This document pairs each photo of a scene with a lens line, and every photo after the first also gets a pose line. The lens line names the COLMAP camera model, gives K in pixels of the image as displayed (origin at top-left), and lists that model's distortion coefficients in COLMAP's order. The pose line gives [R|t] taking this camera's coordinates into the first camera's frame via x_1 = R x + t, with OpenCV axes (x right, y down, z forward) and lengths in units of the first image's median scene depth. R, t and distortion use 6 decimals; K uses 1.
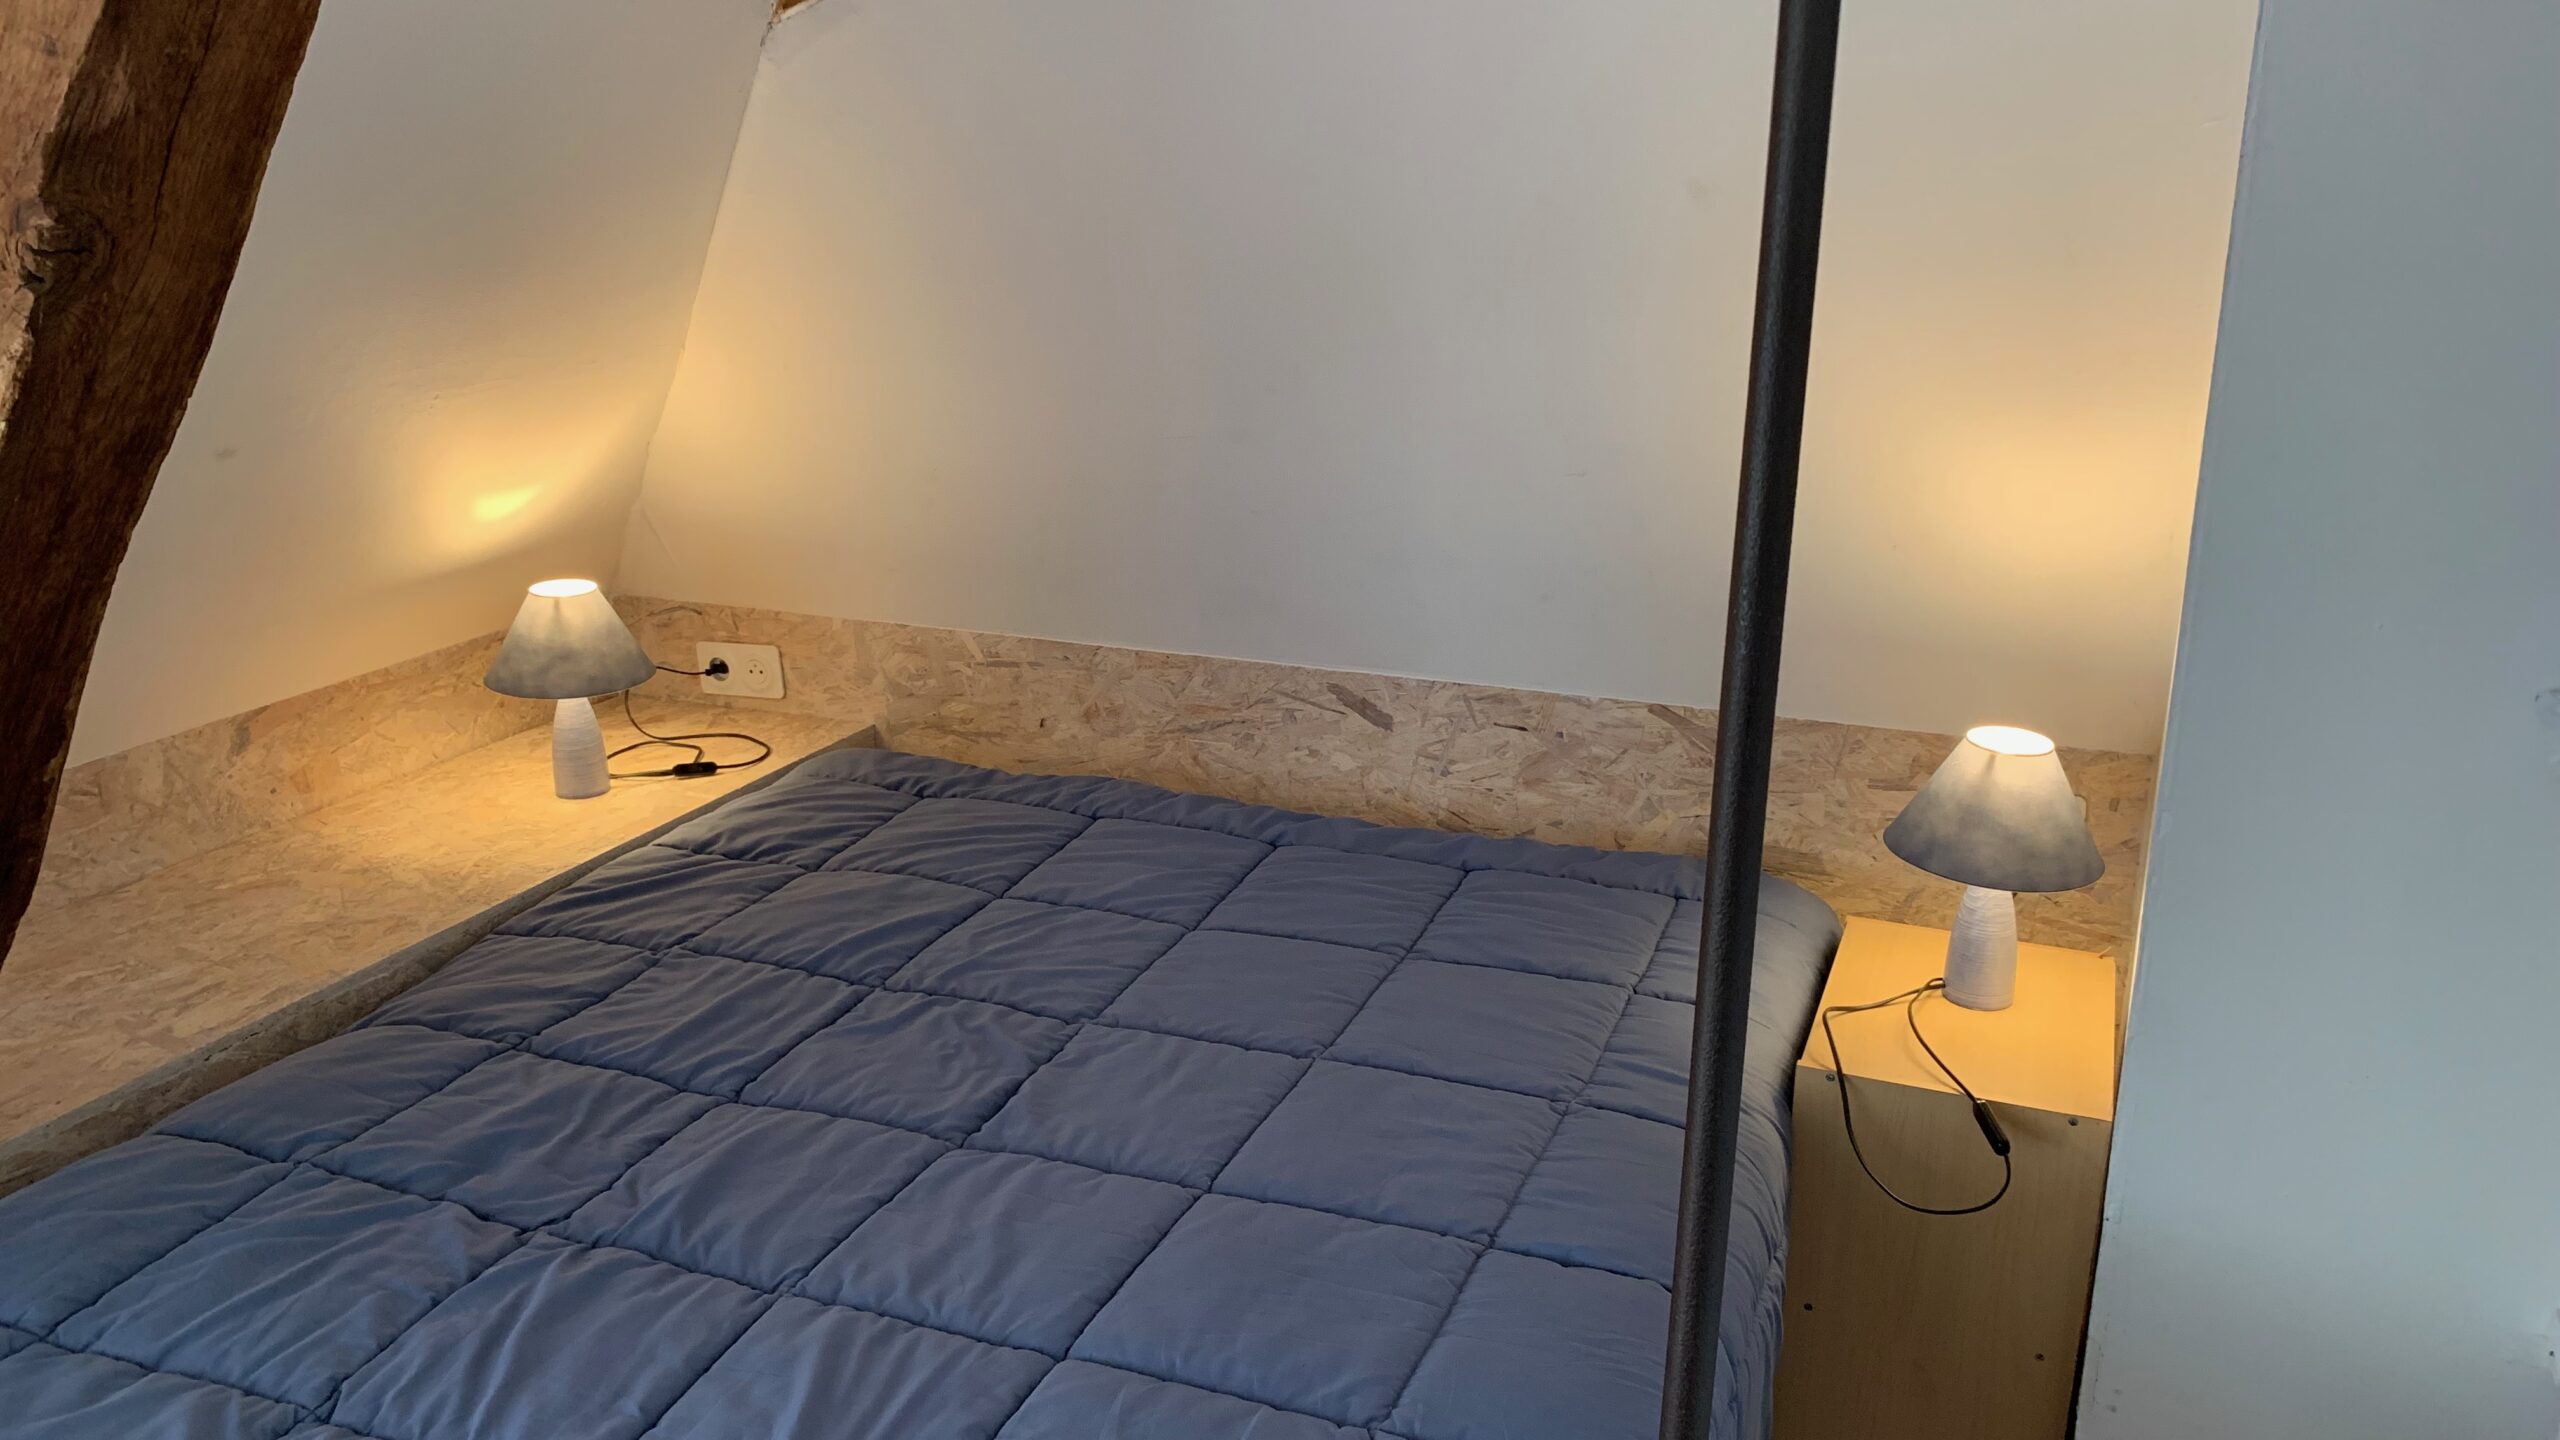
lens RADIAL K [[1935.6, 0, 1280.0], [0, 1935.6, 720.0], [0, 0, 1]] dist [0.058802, -0.057464]
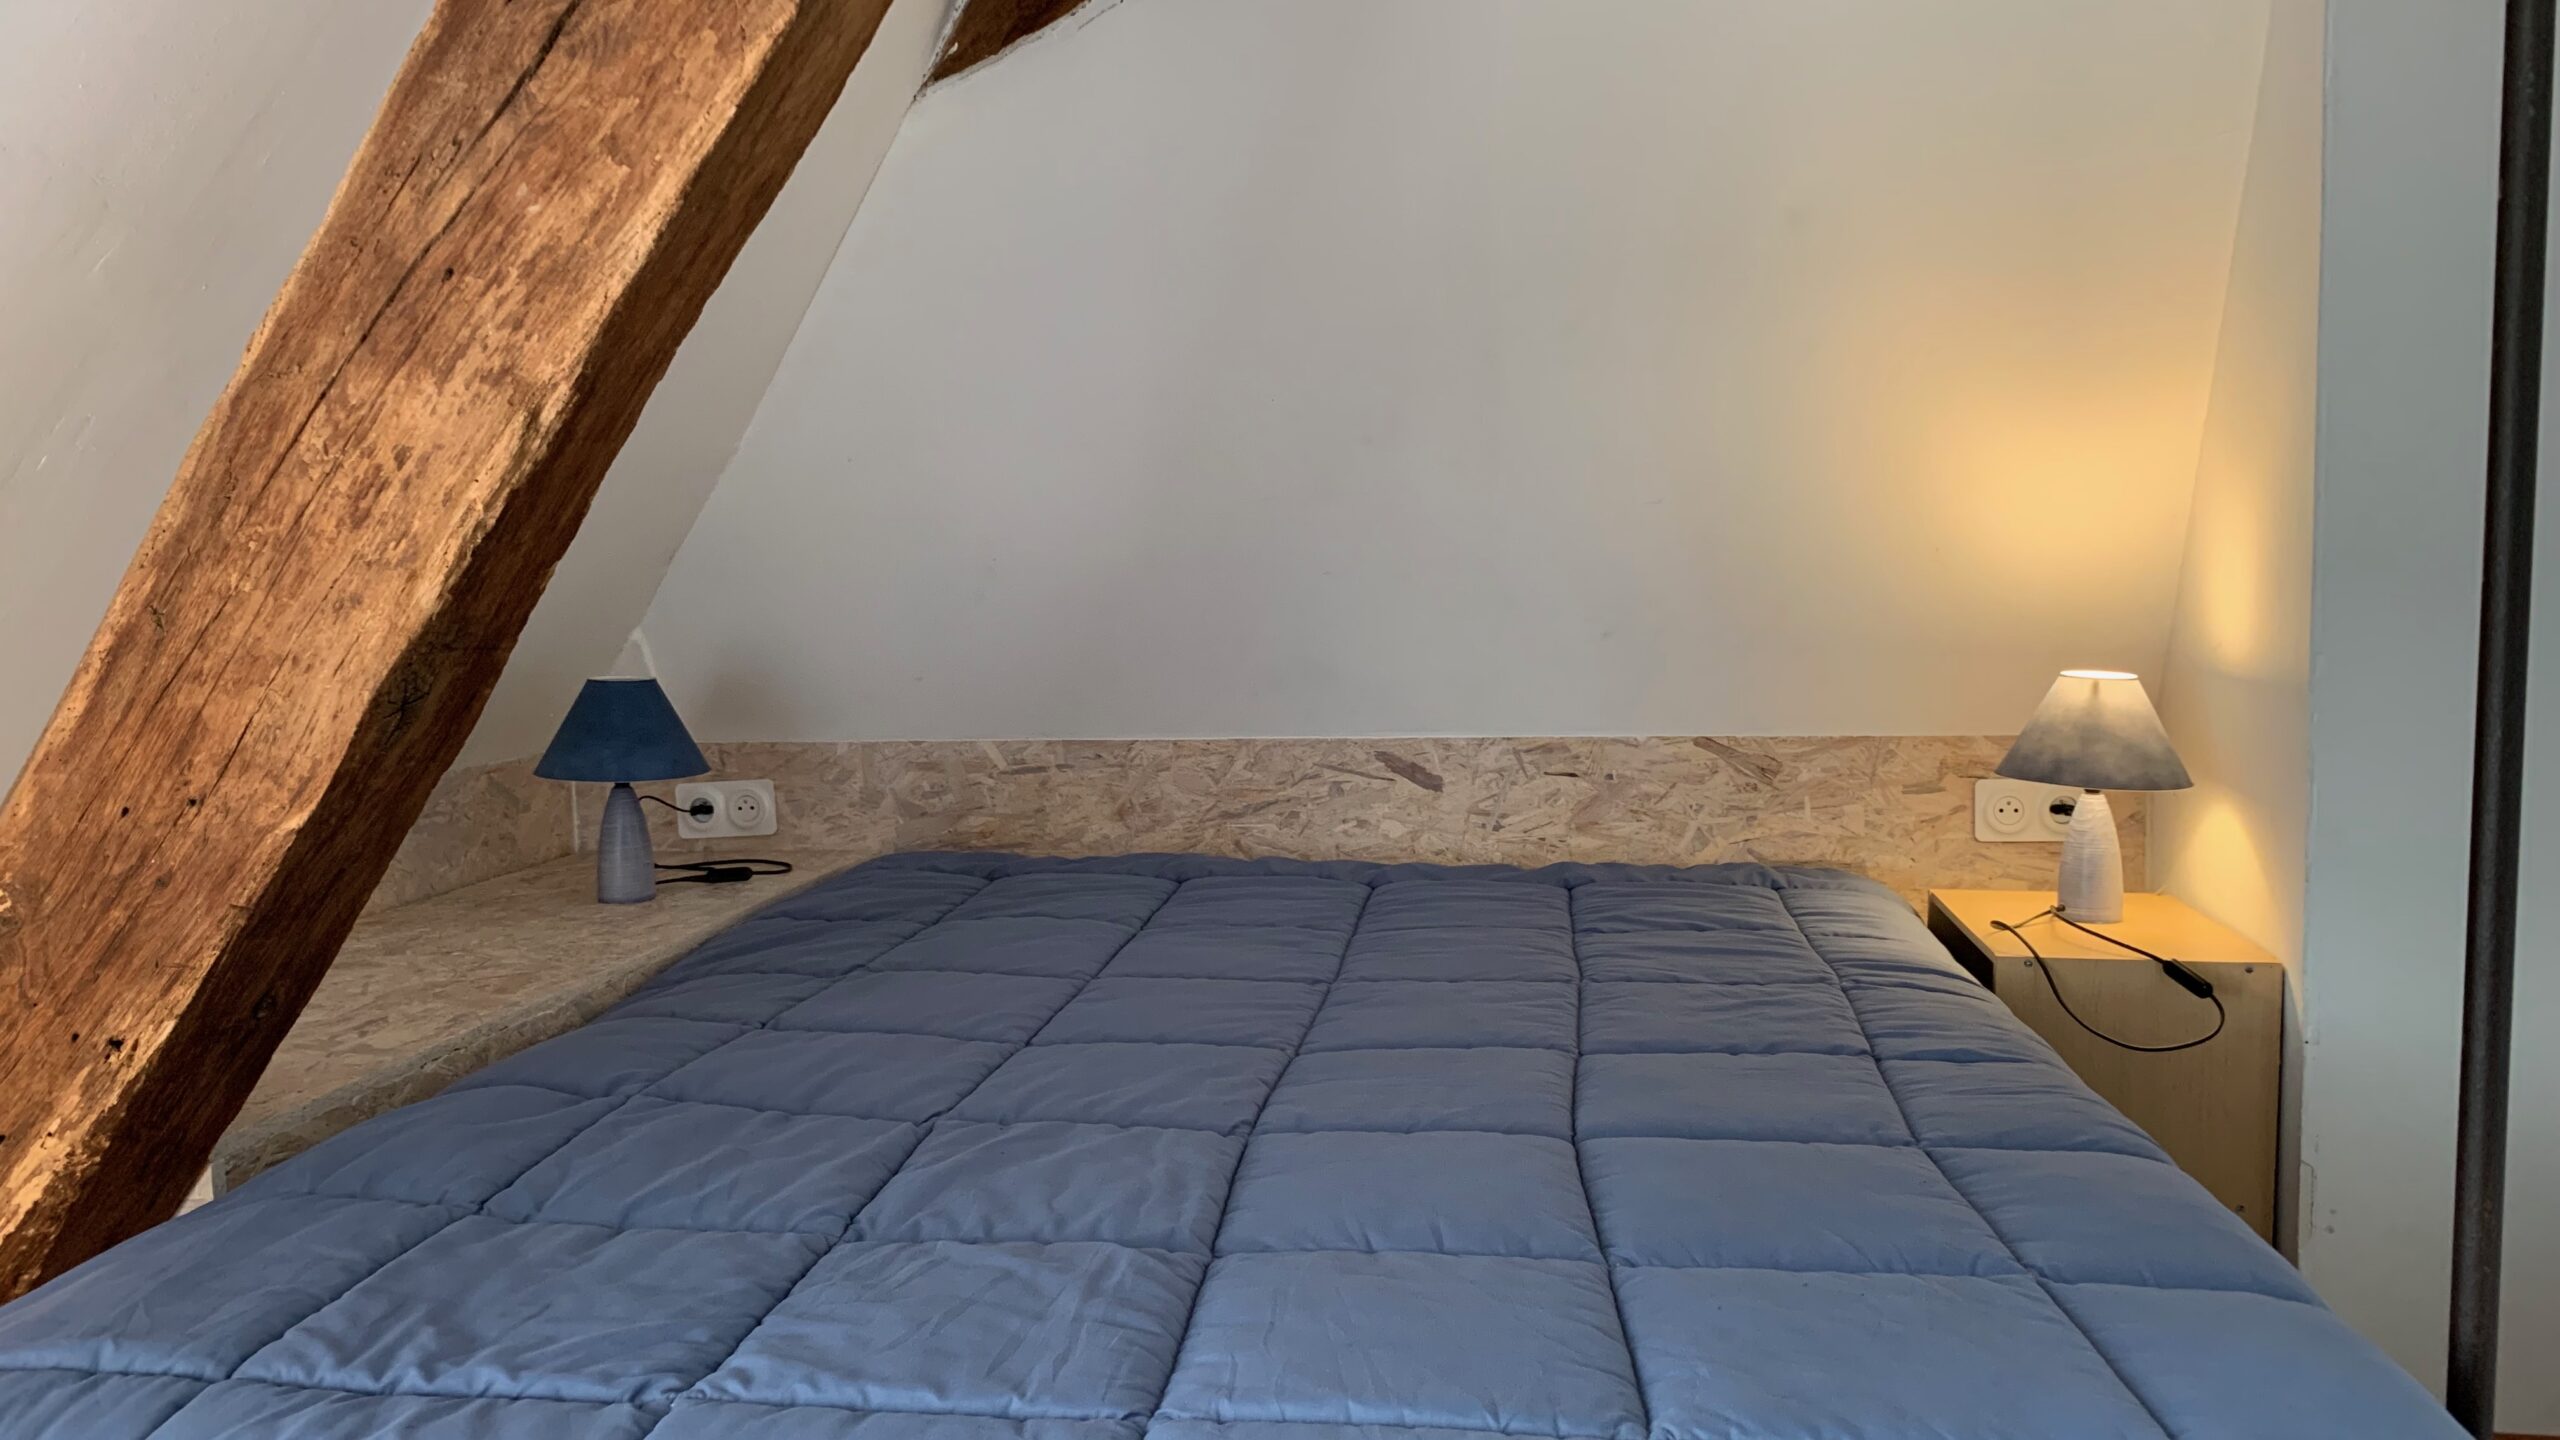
lens RADIAL K [[1923.4, 0, 1239.8], [0, 1923.4, 704.2], [0, 0, 1]] dist [0.066574, -0.081755]
pose [[0.974866, -0.032105, 0.220467, -0.282407], [0.080028, 0.973979, -0.212037, 0.174987], [-0.207922, 0.224351, 0.952069, 0.022704]]
